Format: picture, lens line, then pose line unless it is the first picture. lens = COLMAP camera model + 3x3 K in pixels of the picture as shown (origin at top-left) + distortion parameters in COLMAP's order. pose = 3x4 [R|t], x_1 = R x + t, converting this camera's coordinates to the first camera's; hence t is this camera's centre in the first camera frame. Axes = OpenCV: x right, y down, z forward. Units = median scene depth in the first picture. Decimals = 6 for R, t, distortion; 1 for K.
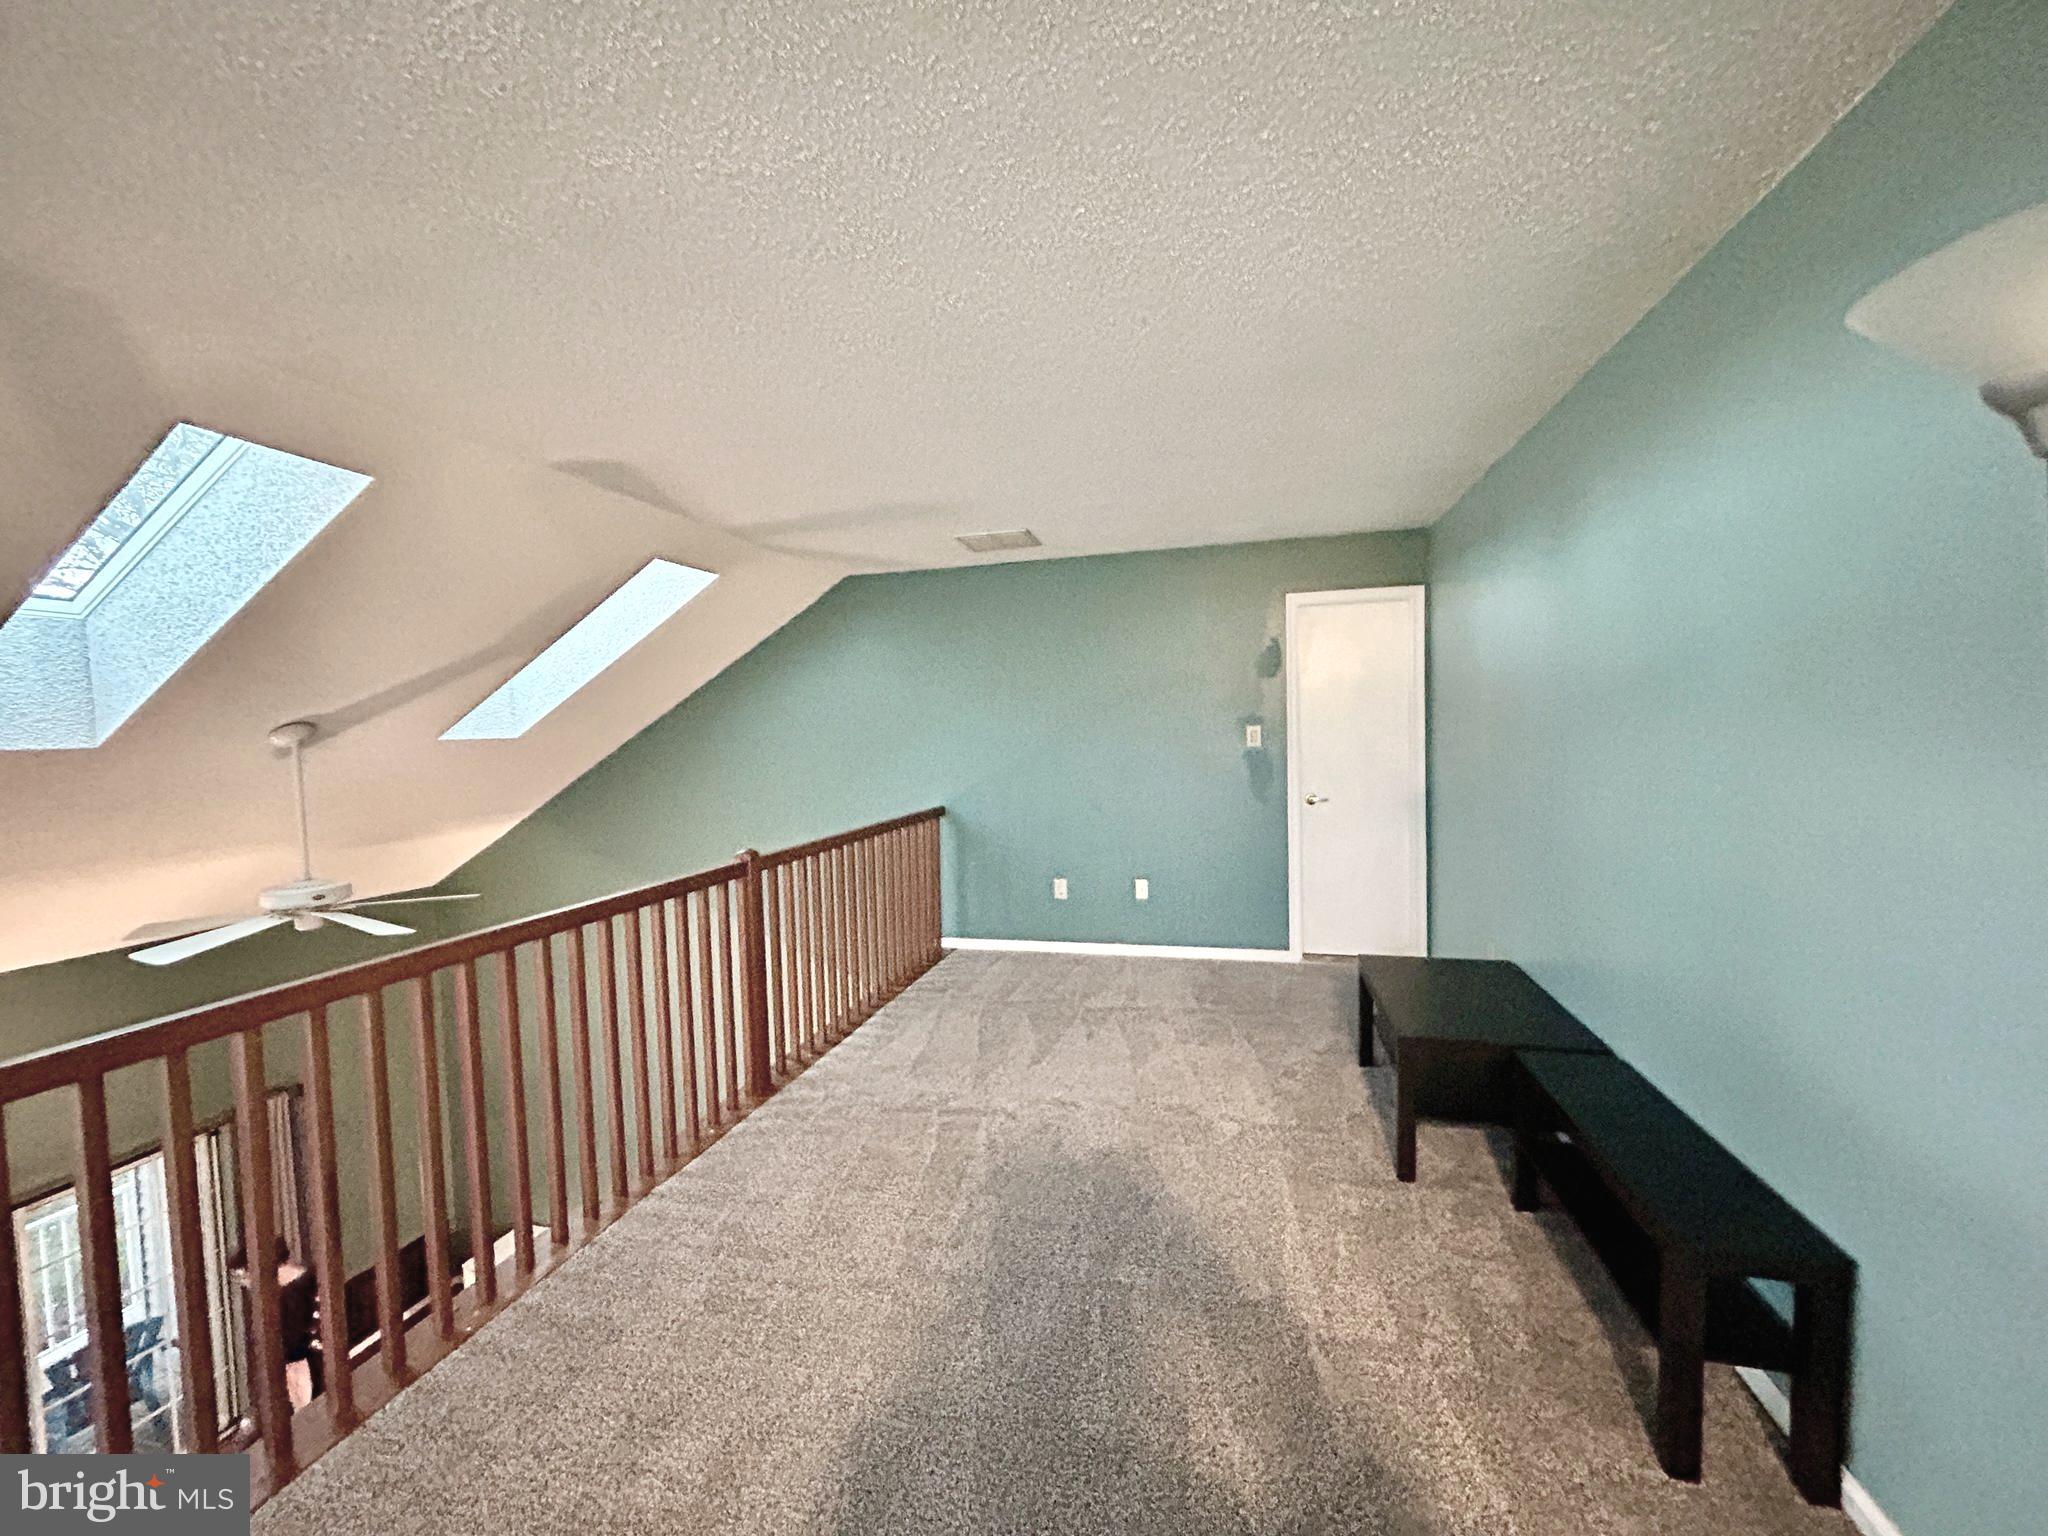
lens RADIAL K [[828.1, 0, 1017.4], [0, 828.1, 770.4], [0, 0, 1]] dist [-0.000974, 0.000484]
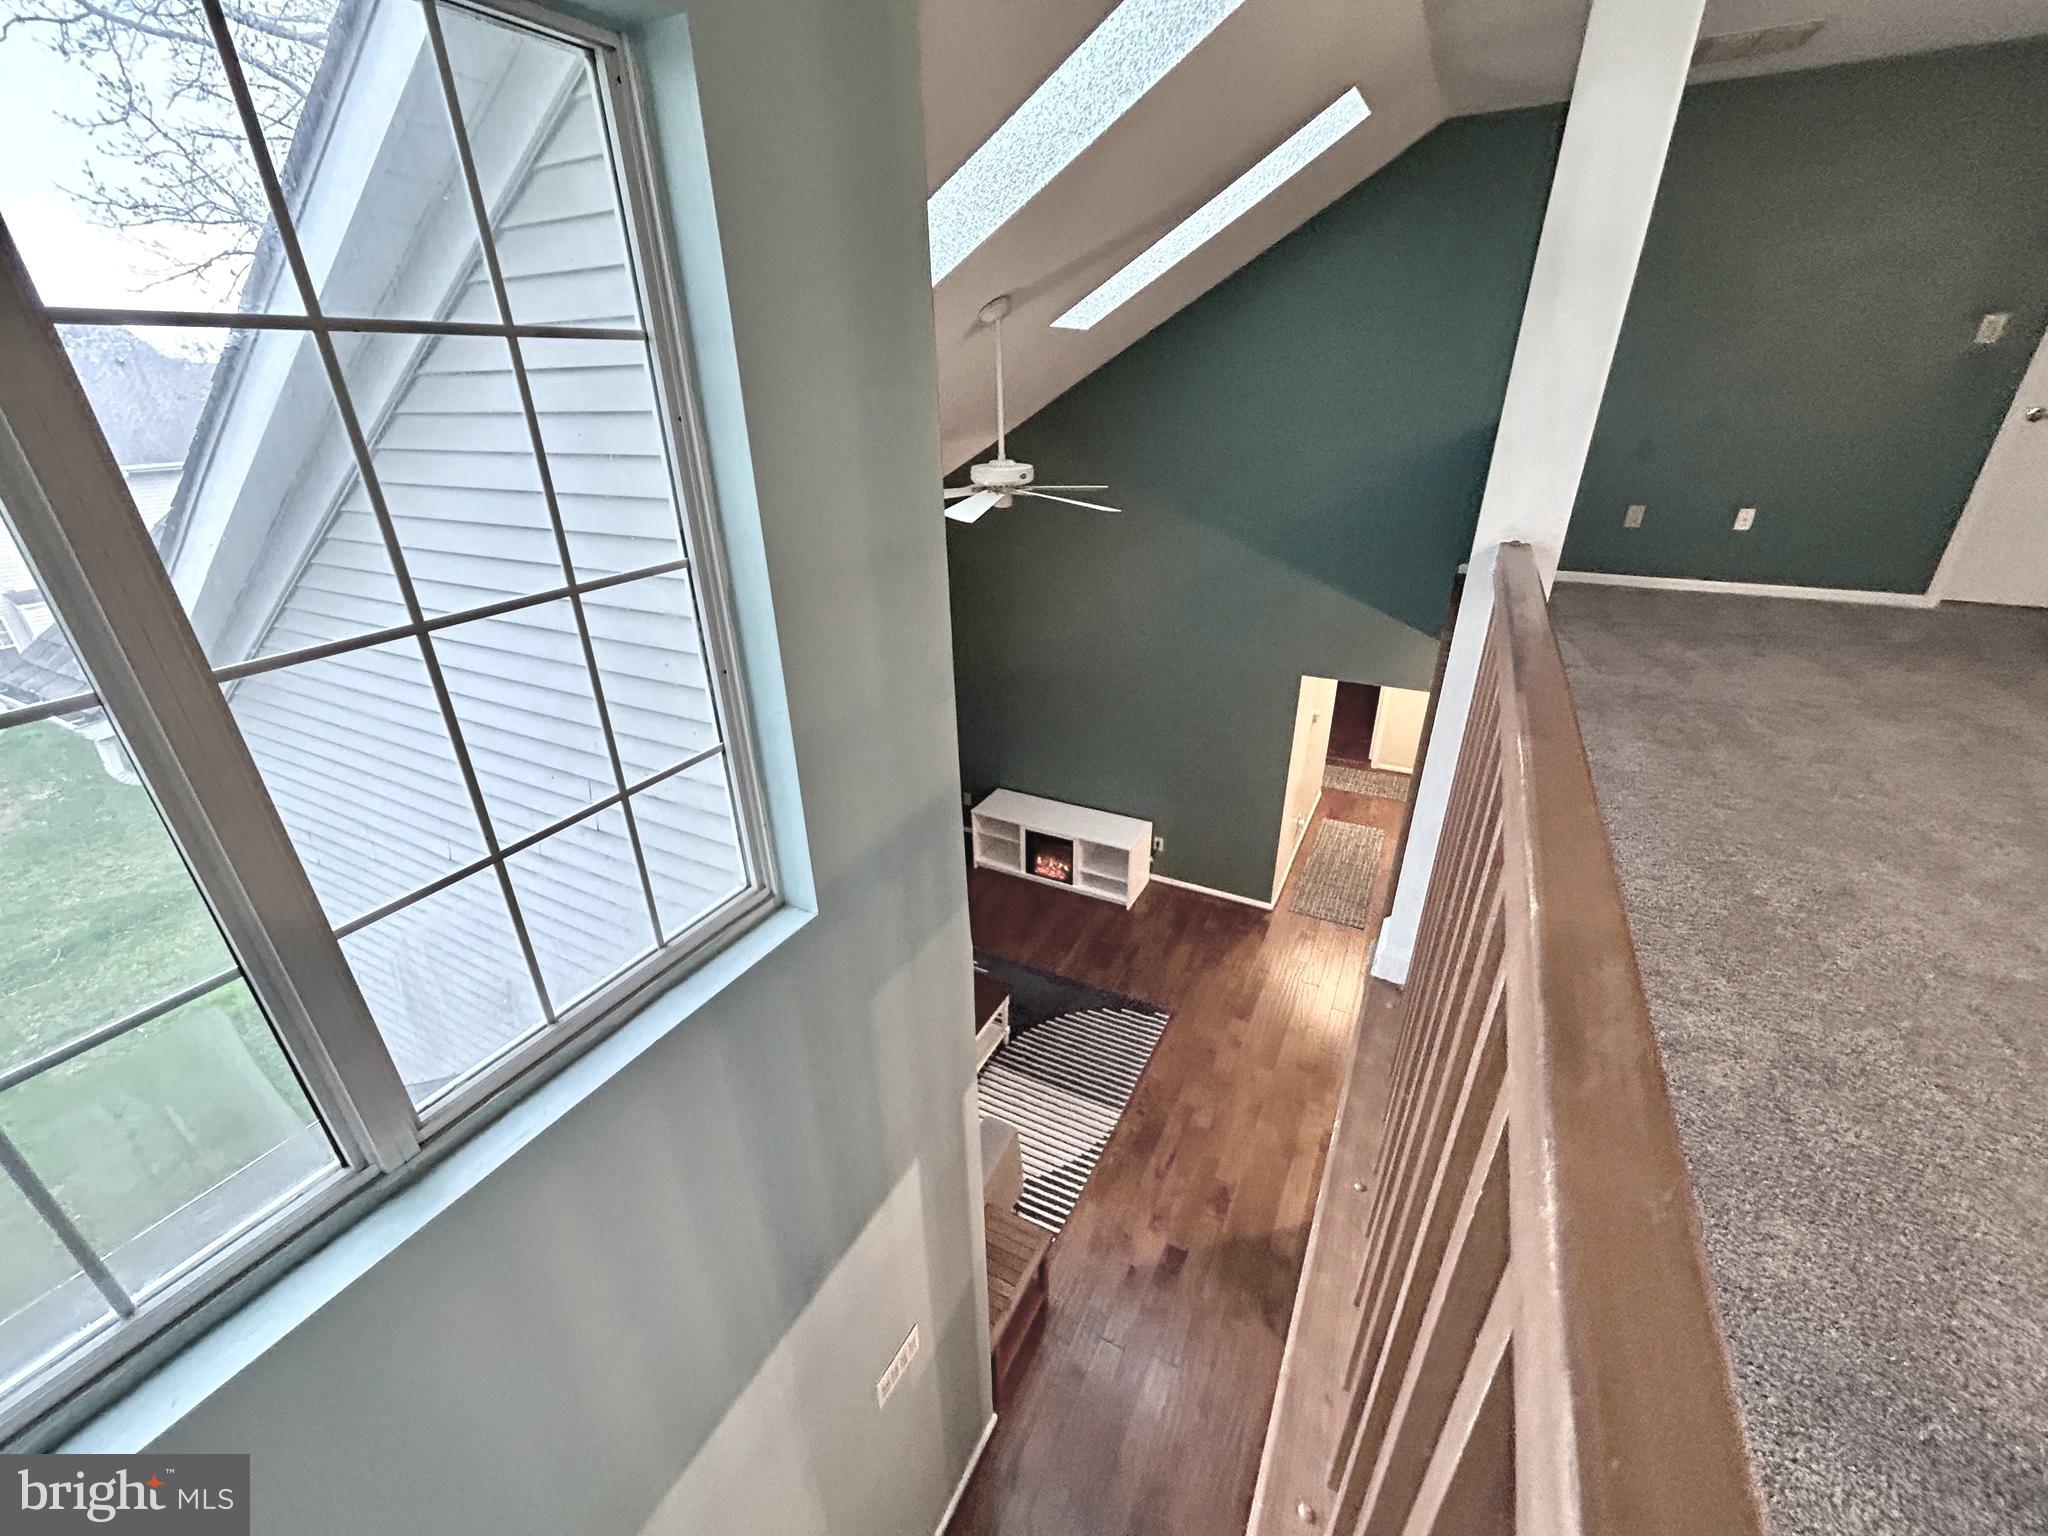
lens RADIAL K [[828.1, 0, 1017.4], [0, 828.1, 770.4], [0, 0, 1]] dist [-0.000974, 0.000484]
pose [[0.974063, 0.105730, -0.200058, -0.728856], [-0.020308, 0.921402, 0.388081, 0.105863], [0.225366, -0.373952, 0.899650, -0.182113]]
